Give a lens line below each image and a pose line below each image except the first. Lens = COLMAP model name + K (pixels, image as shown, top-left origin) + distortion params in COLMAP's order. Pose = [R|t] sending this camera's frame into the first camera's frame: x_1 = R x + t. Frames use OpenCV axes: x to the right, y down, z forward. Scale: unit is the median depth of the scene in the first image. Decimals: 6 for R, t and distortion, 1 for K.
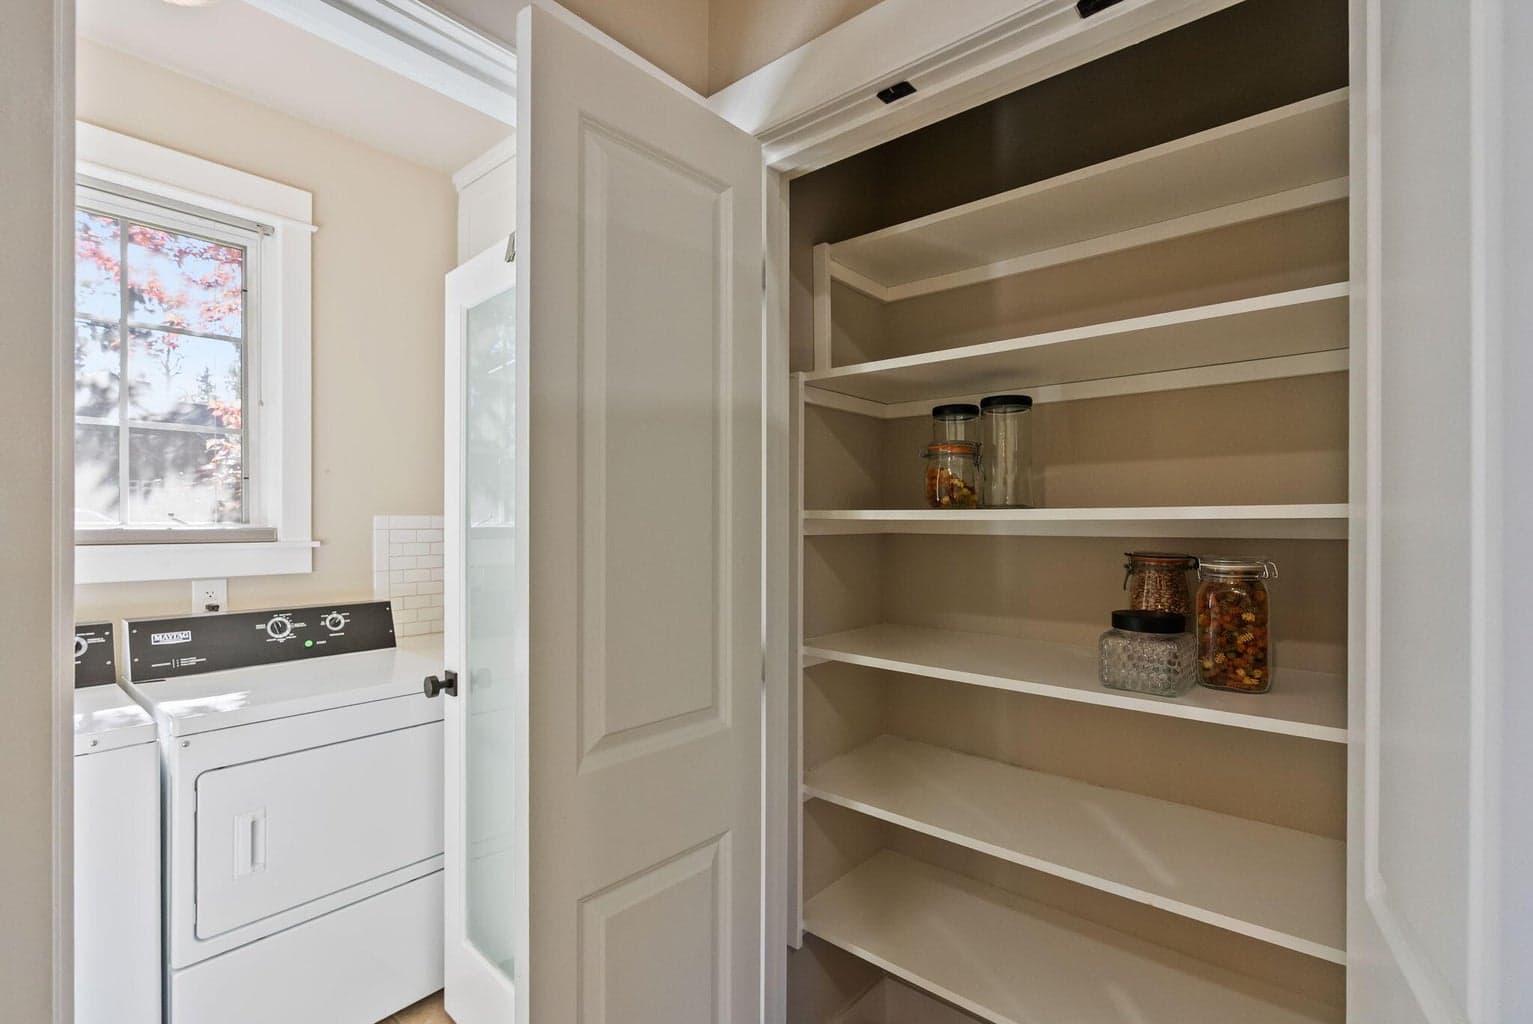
lens RADIAL K [[698.9, 0, 770.0], [0, 698.9, 517.0], [0, 0, 1]] dist [-0.000448, 0.000115]
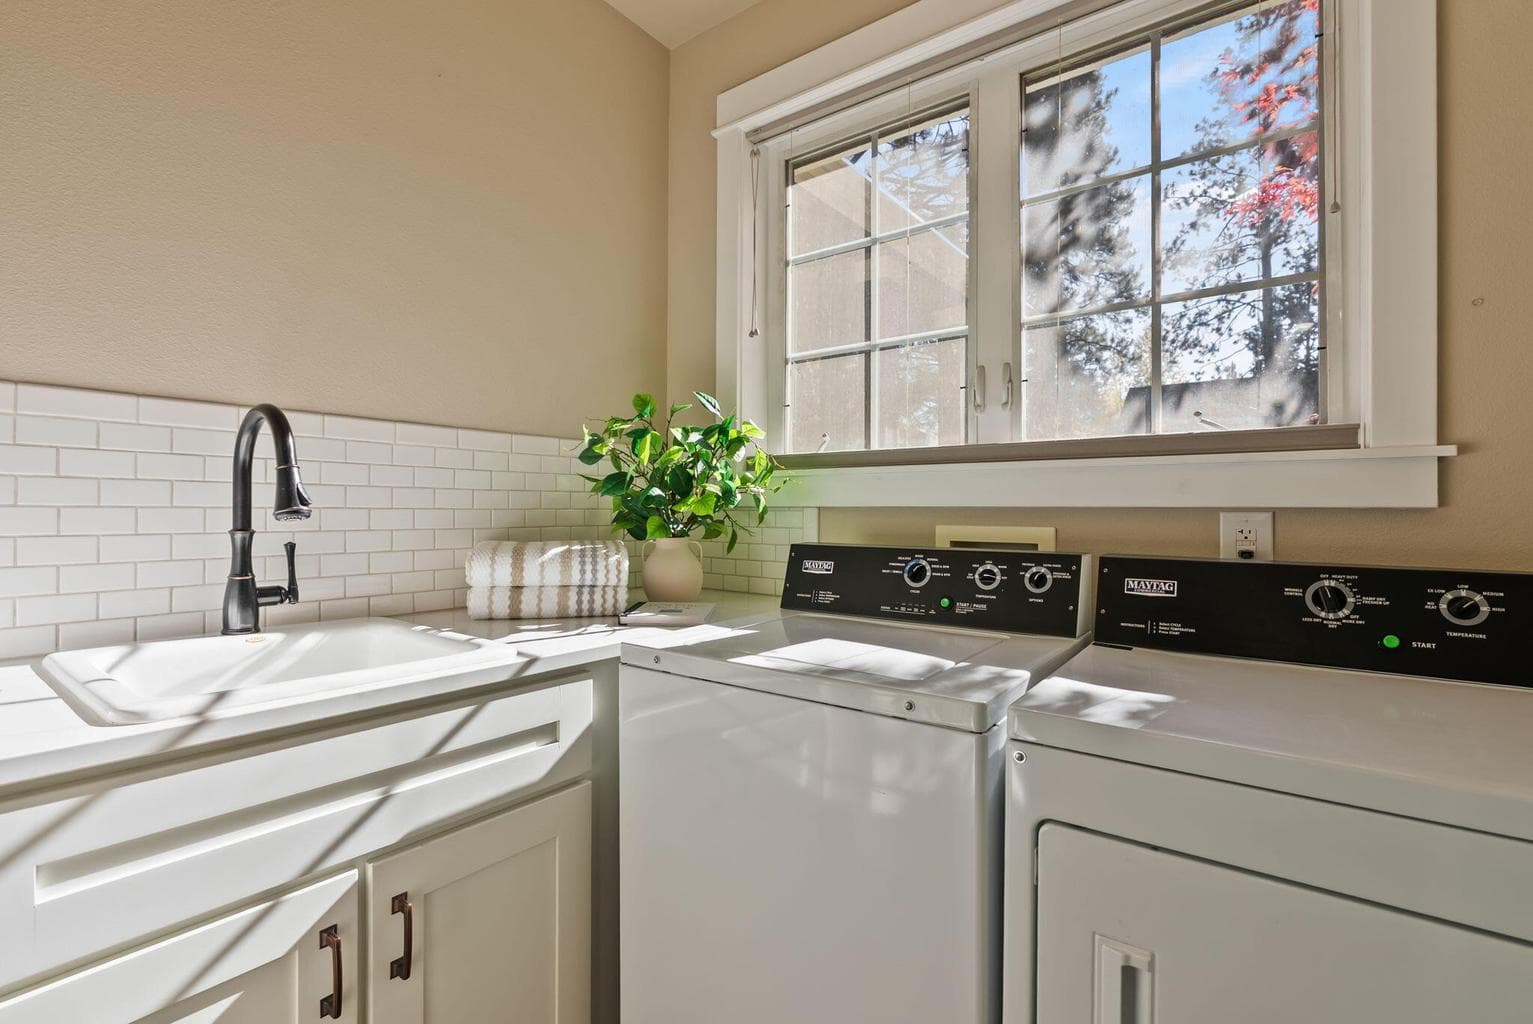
lens RADIAL K [[698.9, 0, 768.3], [0, 698.9, 511.7], [0, 0, 1]] dist [-0.000448, 0.000115]
pose [[0.066635, 0.002061, -0.997775, -0.208981], [-0.001209, 0.999997, 0.001985, 0.091944], [0.997777, 0.001074, 0.066637, 0.544921]]
